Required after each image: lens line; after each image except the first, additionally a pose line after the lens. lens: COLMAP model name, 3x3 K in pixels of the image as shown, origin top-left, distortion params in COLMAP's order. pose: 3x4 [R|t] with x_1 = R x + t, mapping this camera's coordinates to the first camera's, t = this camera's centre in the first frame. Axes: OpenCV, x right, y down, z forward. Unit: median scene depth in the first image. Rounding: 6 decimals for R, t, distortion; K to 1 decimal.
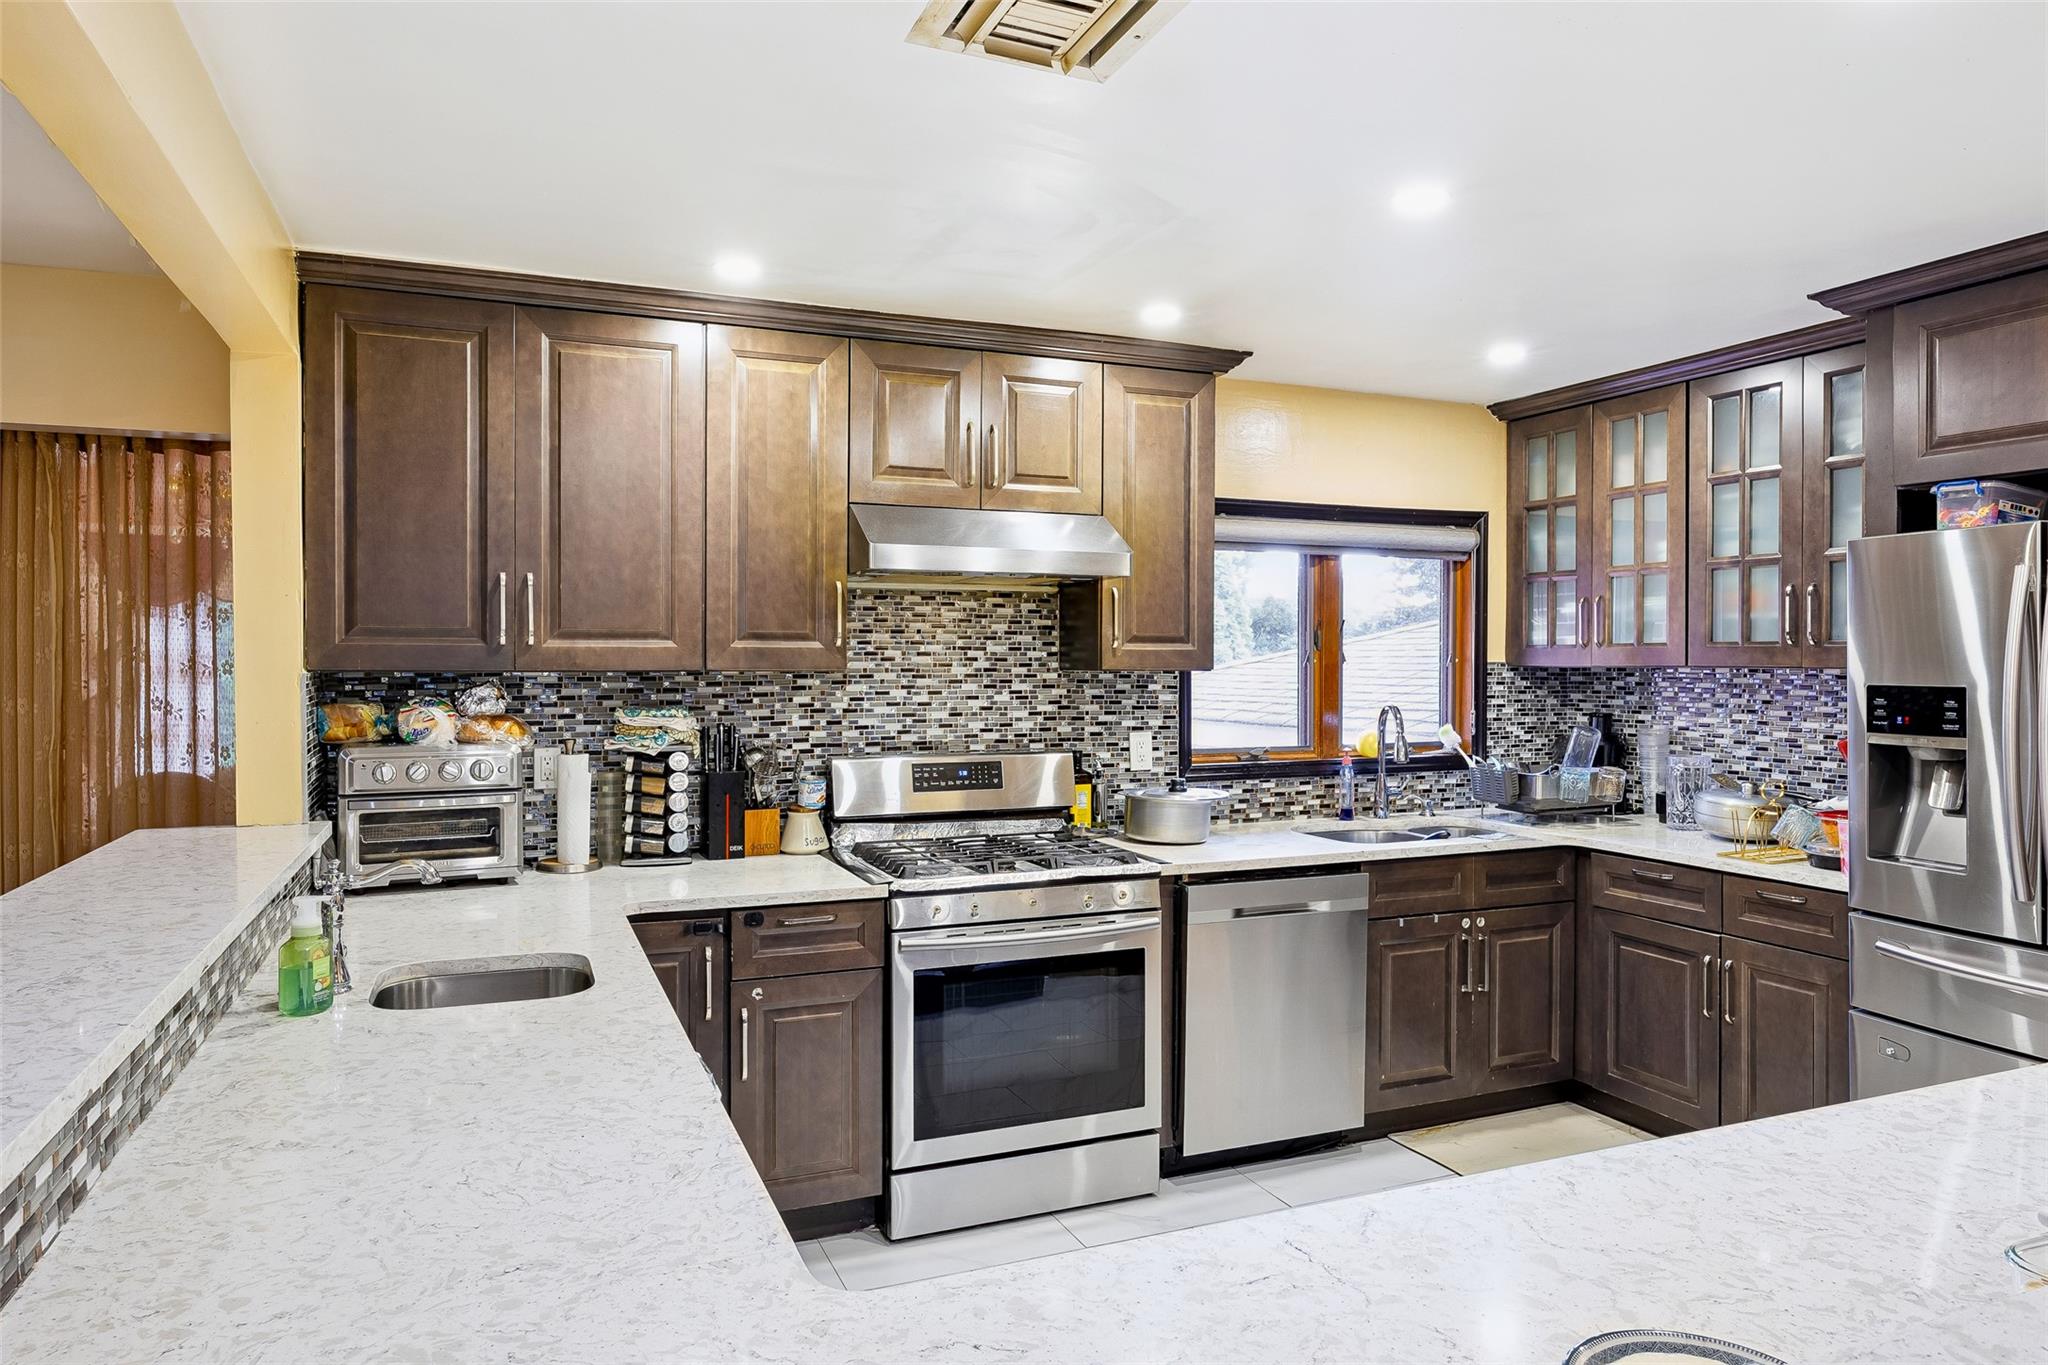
lens RADIAL K [[1271.6, 0, 993.5], [0, 1271.6, 677.0], [0, 0, 1]] dist [0.003569, 0.003126]
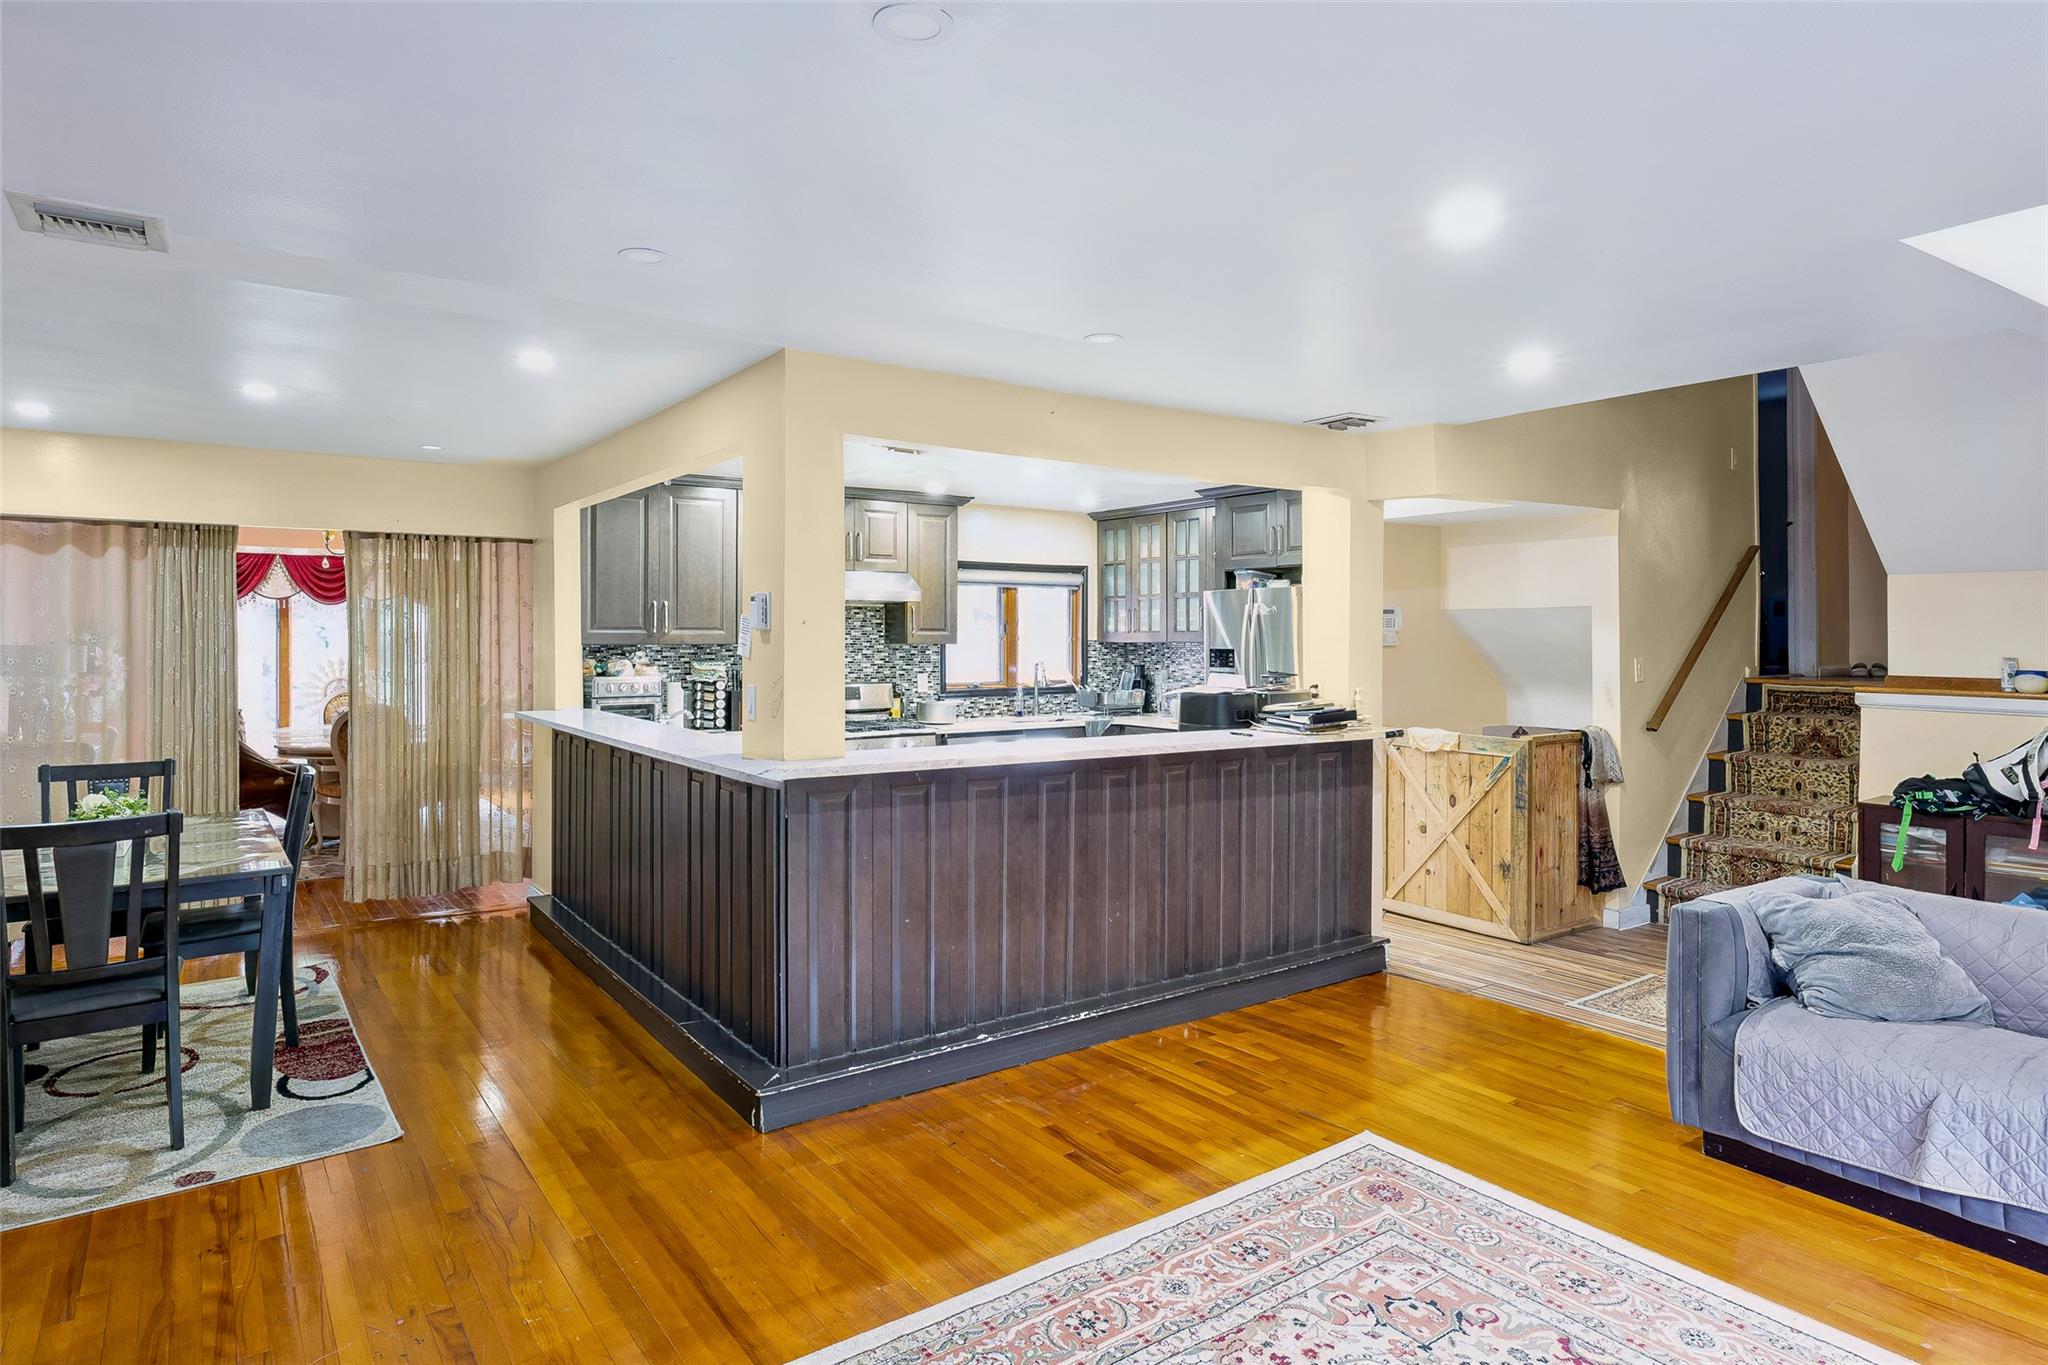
lens RADIAL K [[1156.0, 0, 1005.8], [0, 1156.0, 645.8], [0, 0, 1]] dist [0.002119, -0.002950]
pose [[0.972688, -0.002833, 0.232097, -0.203384], [0.004687, 0.999961, -0.007438, 0.013027], [-0.232067, 0.008323, 0.972664, -0.930737]]
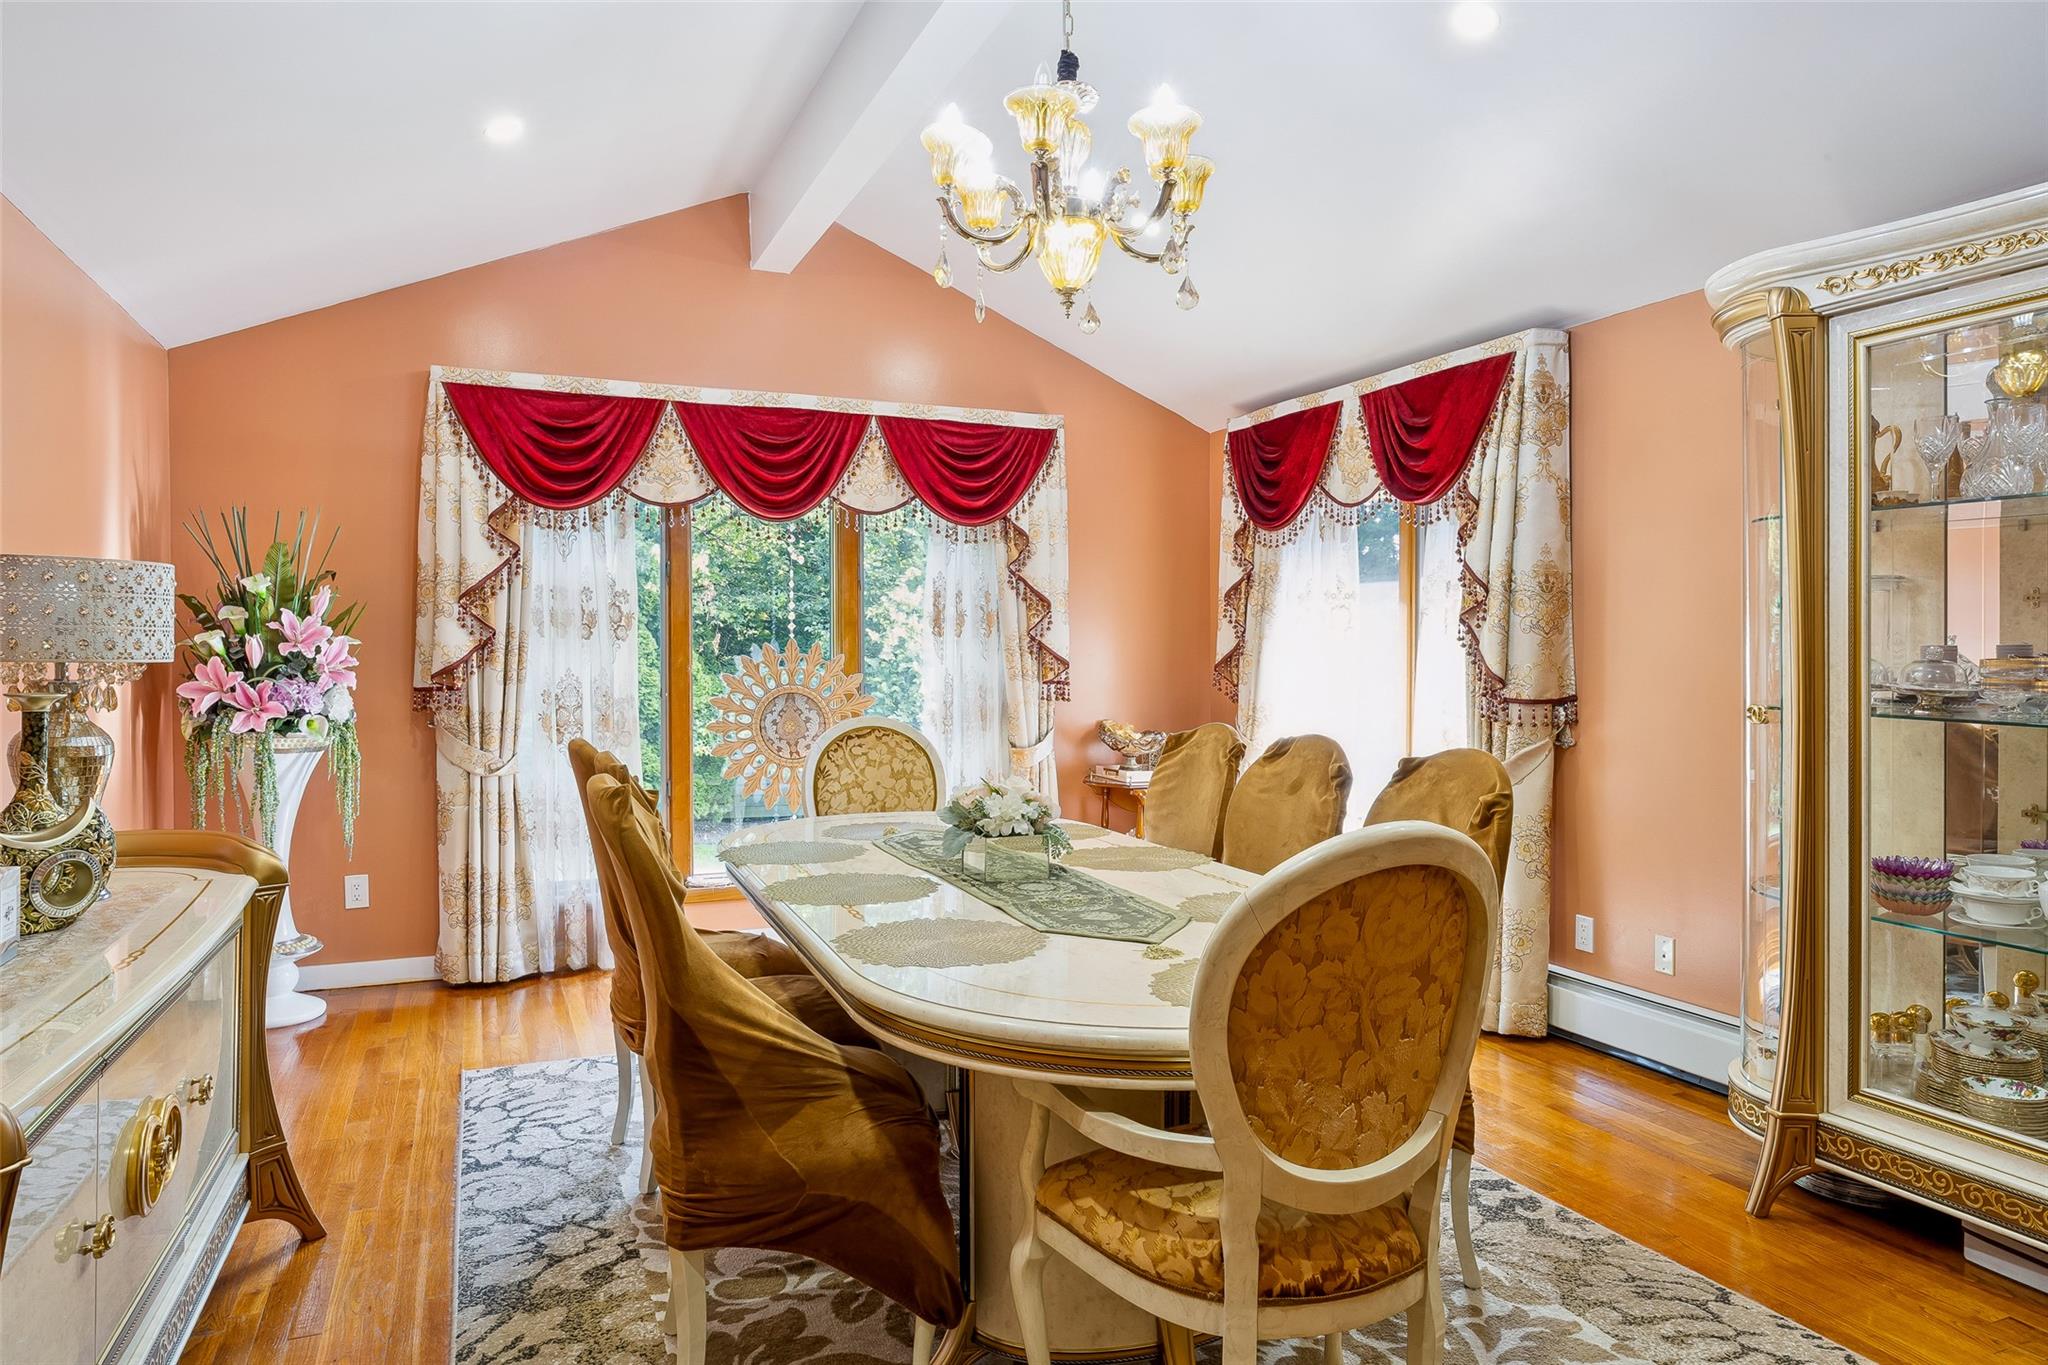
lens RADIAL K [[1275.4, 0, 1028.6], [0, 1275.4, 677.7], [0, 0, 1]] dist [-0.002427, 0.003794]
pose [[0.999554, -0.007978, 0.028763, -0.917559], [0.007738, 0.999934, 0.008459, 0.041012], [-0.028829, -0.008232, 0.999550, 0.816707]]
